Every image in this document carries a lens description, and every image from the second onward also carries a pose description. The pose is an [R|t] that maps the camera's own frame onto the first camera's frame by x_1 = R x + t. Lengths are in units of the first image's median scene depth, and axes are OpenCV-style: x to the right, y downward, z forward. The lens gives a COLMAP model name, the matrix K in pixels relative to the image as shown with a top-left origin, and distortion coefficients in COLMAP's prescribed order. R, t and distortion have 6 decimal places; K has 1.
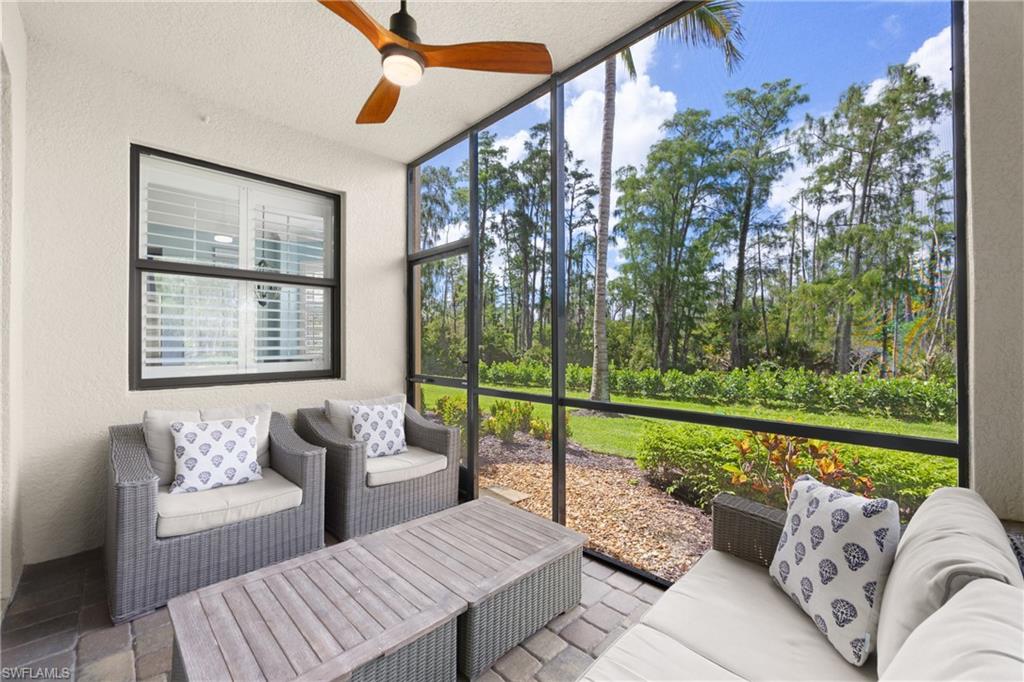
lens RADIAL K [[407.6, 0, 511.5], [0, 407.6, 338.5], [0, 0, 1]] dist [-0.003451, 0.000009]
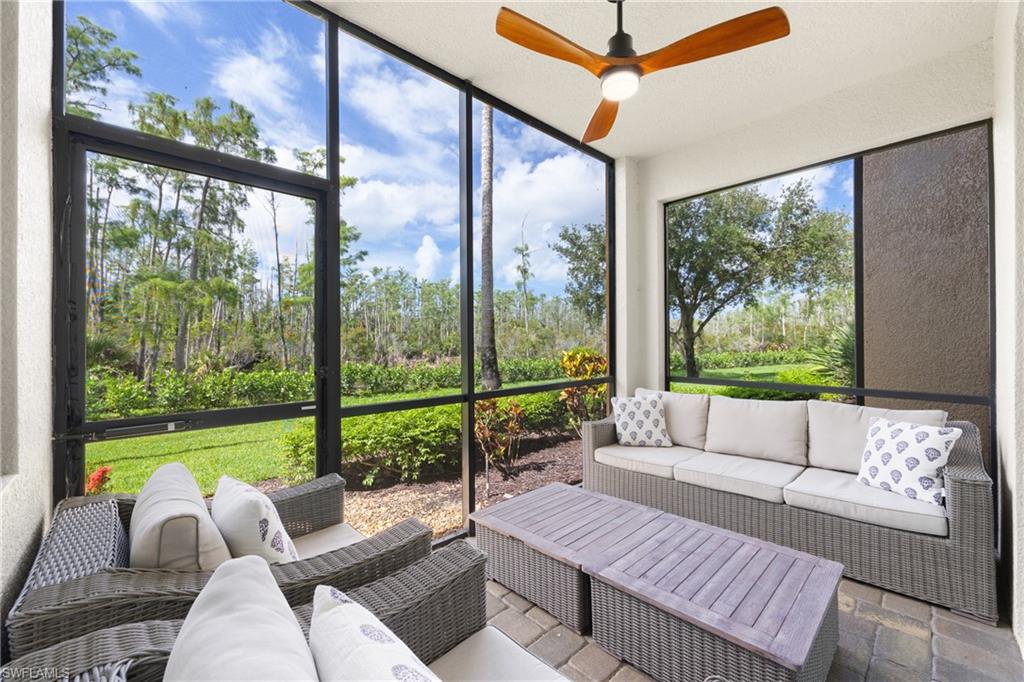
lens RADIAL K [[407.6, 0, 511.5], [0, 407.6, 338.5], [0, 0, 1]] dist [-0.003451, 0.000009]
pose [[0.034159, 0.008516, 0.999380, -0.914992], [-0.008265, 0.999932, -0.008238, 0.009102], [-0.999382, -0.007978, 0.034227, 0.847299]]
